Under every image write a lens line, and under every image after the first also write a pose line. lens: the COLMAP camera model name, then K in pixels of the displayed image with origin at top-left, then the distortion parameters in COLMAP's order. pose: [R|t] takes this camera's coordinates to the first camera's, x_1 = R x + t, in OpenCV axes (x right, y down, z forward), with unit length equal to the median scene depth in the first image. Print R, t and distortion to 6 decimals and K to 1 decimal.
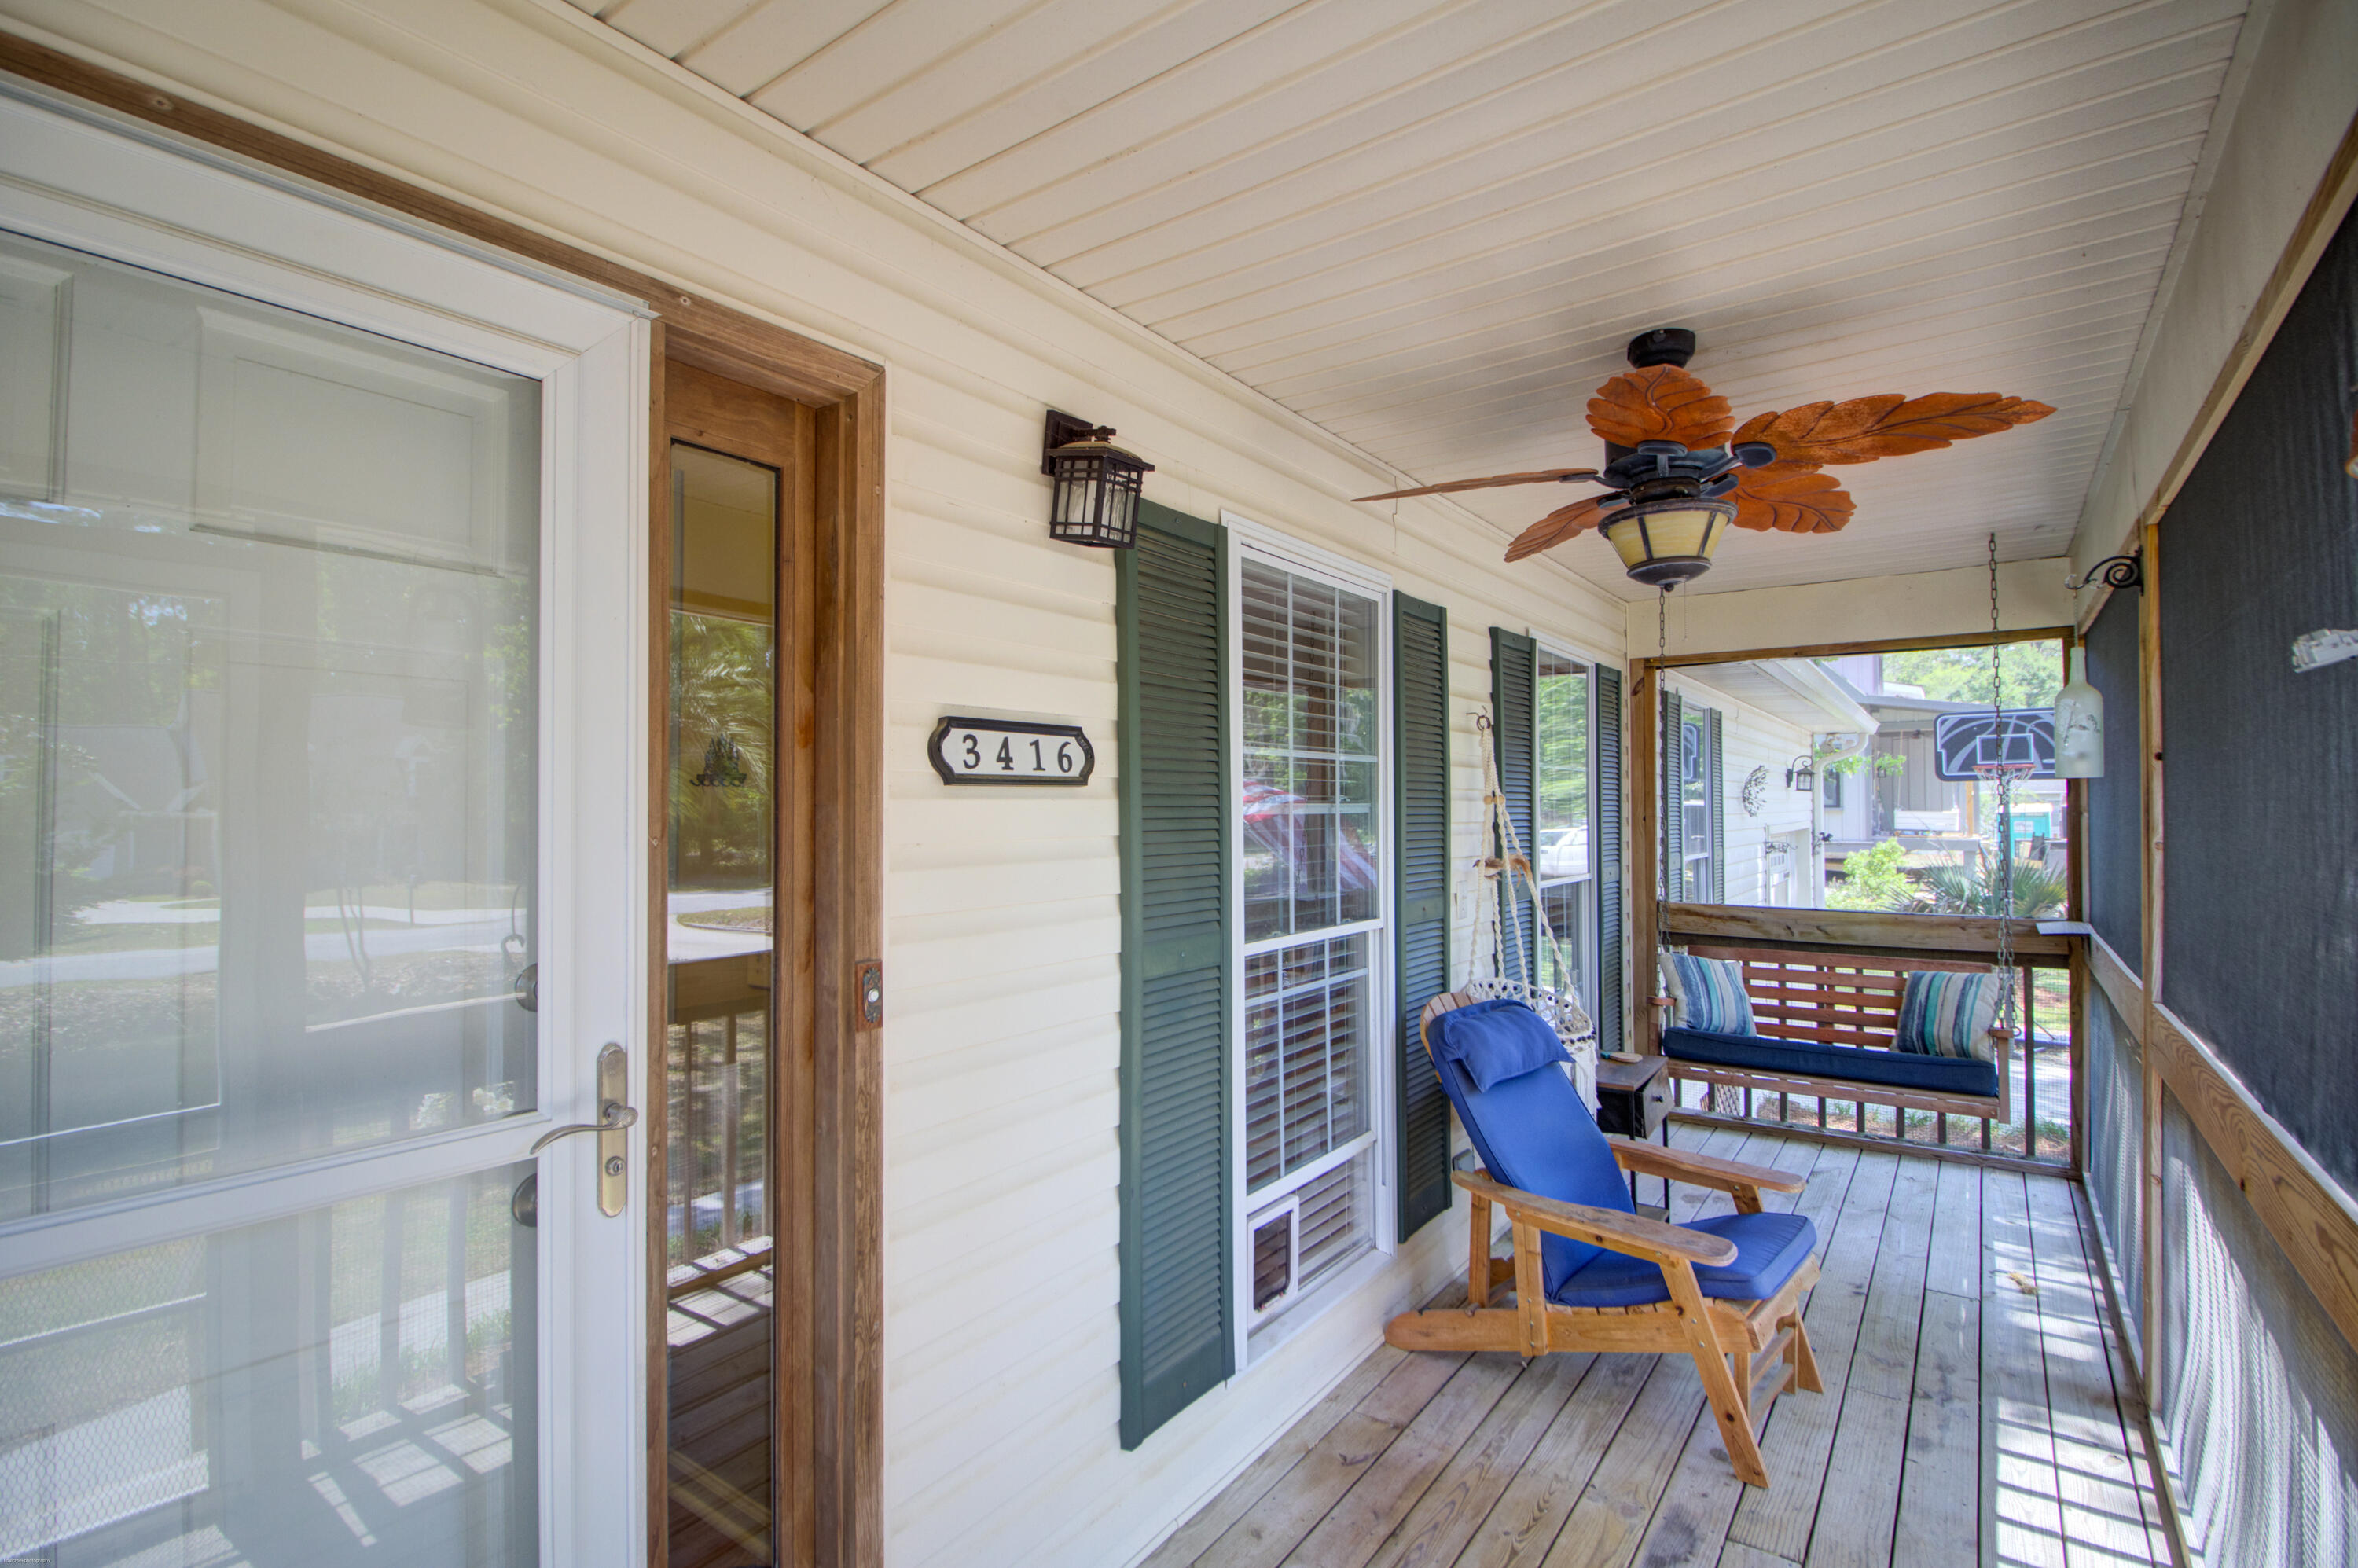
lens RADIAL K [[1095.2, 0, 1179.0], [0, 1095.2, 784.0], [0, 0, 1]] dist [0.002916, -0.015984]
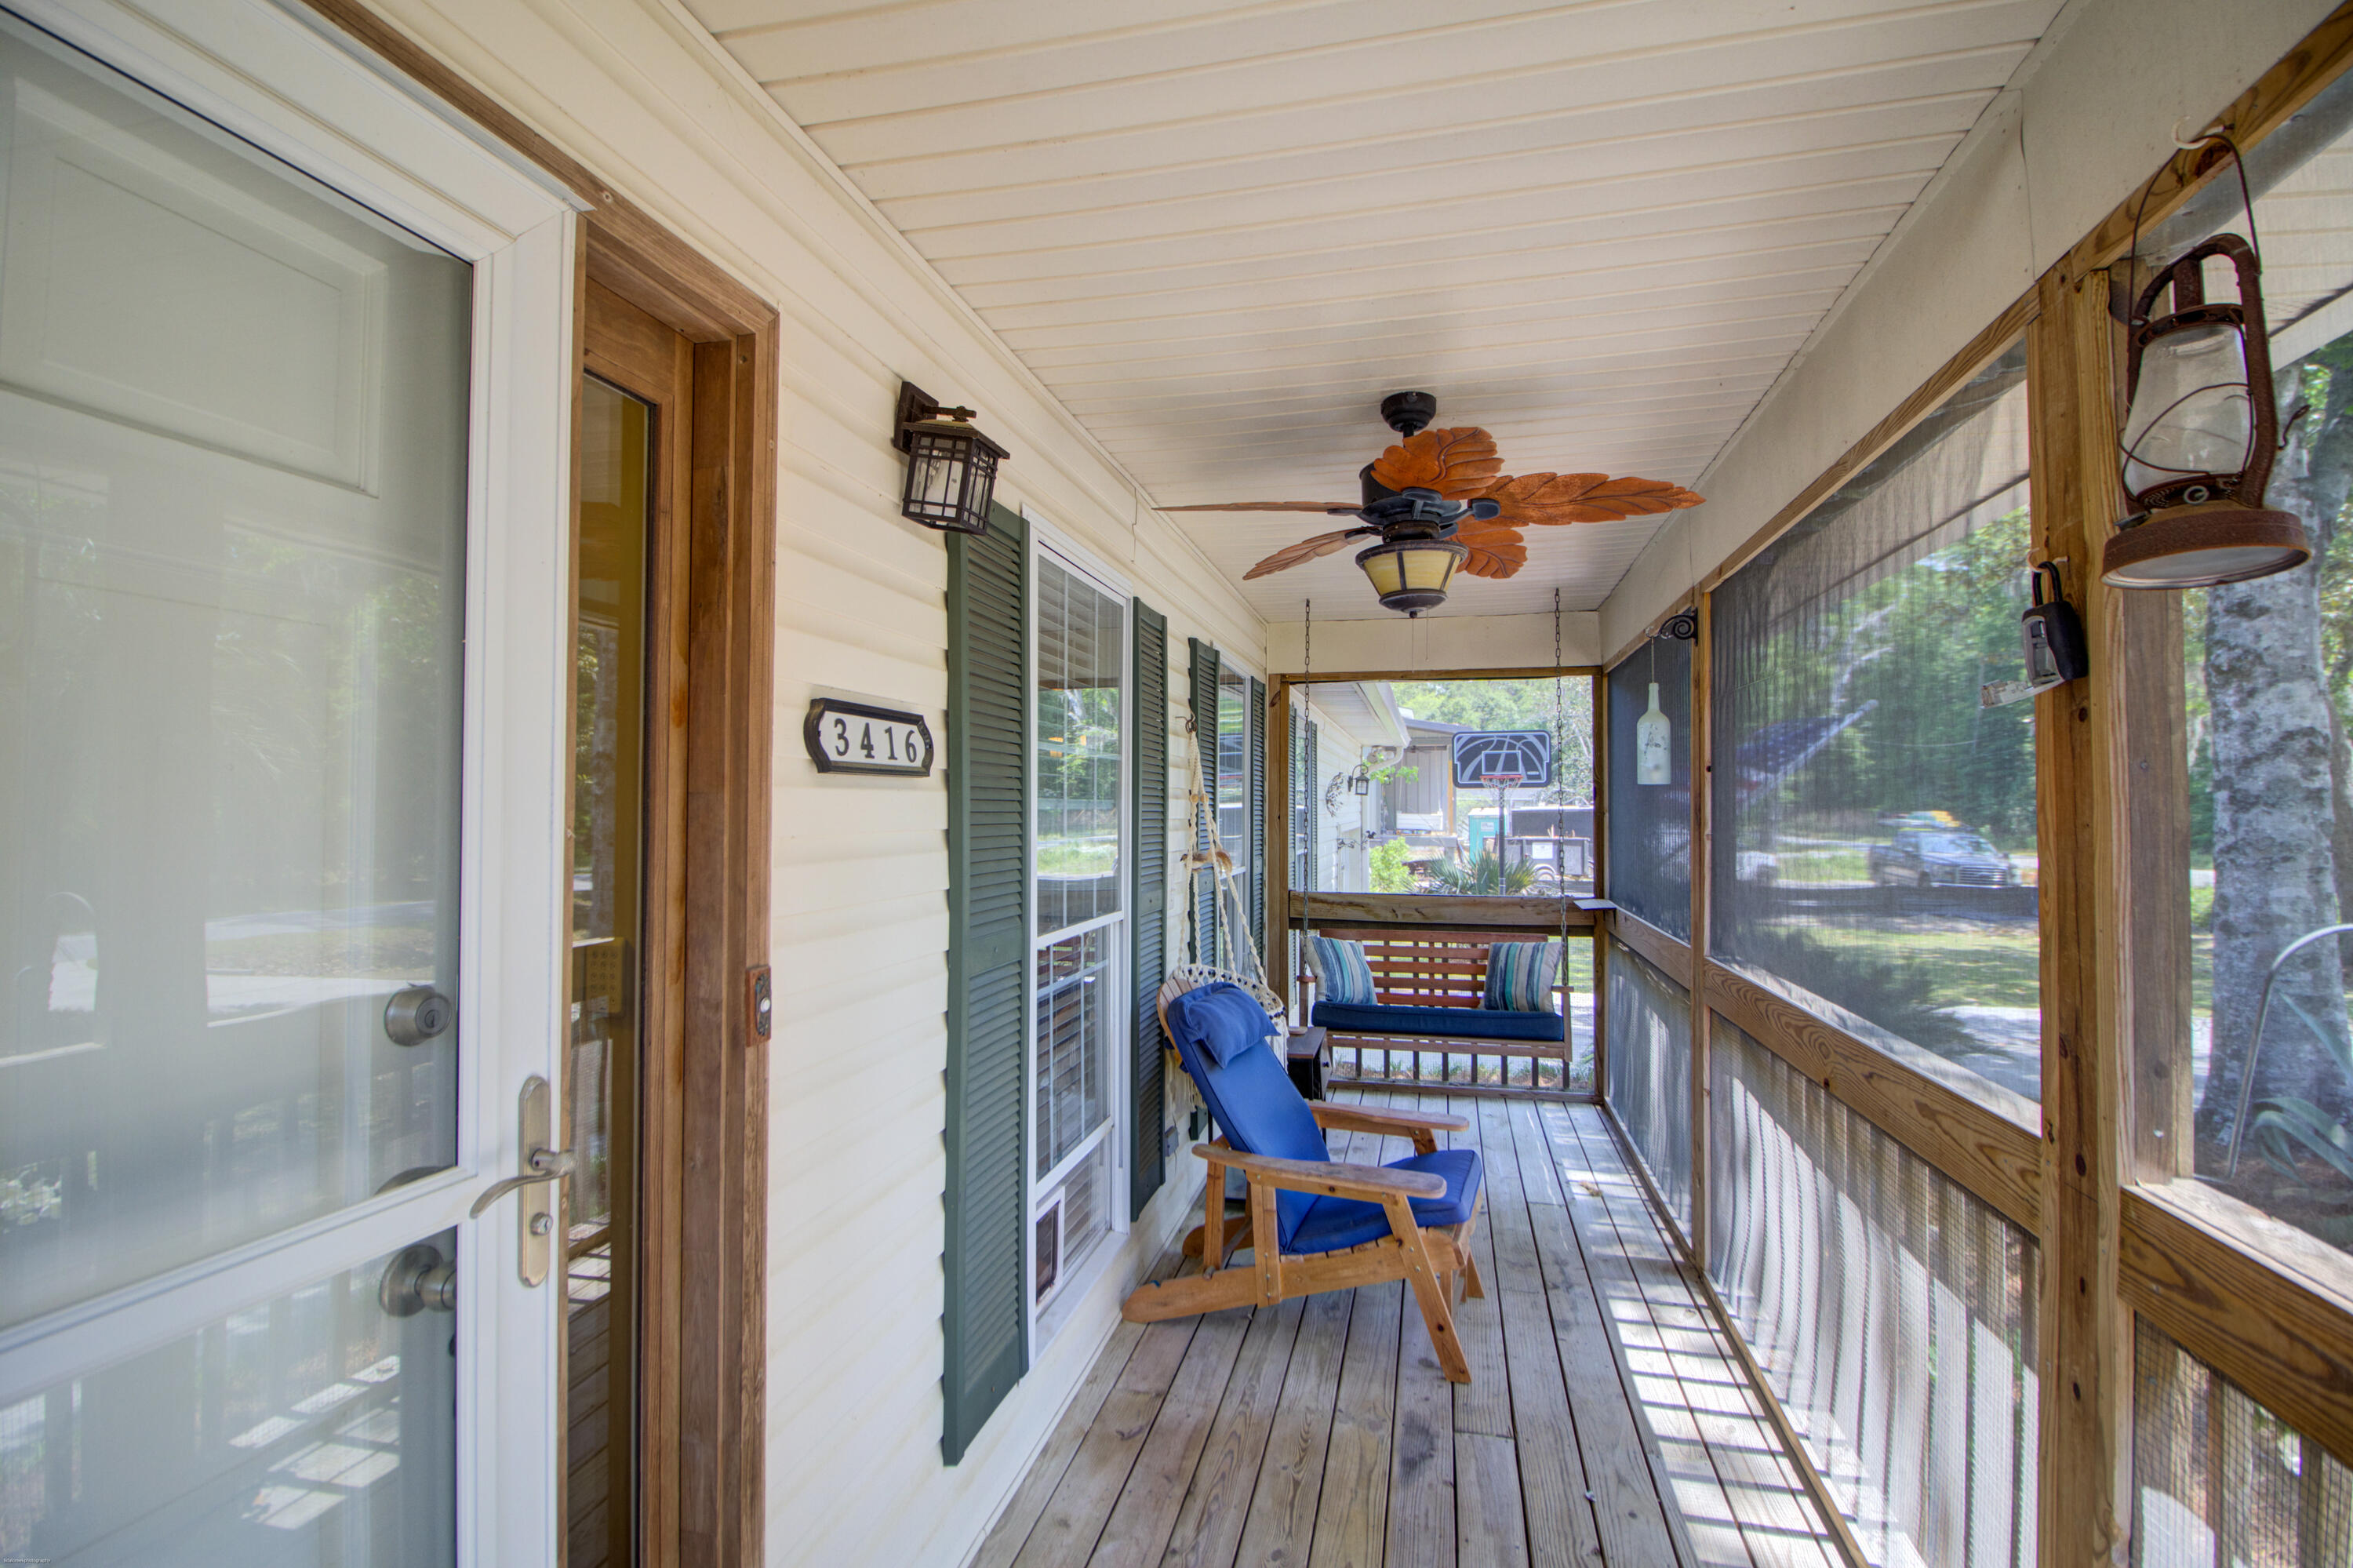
lens RADIAL K [[1088.3, 0, 1176.5], [0, 1088.3, 775.5], [0, 0, 1]] dist [0.001508, -0.016174]
pose [[0.923472, 0.017089, 0.383285, -0.216239], [-0.013643, 0.999838, -0.011707, 0.007437], [-0.383423, 0.005582, 0.923556, 0.031942]]
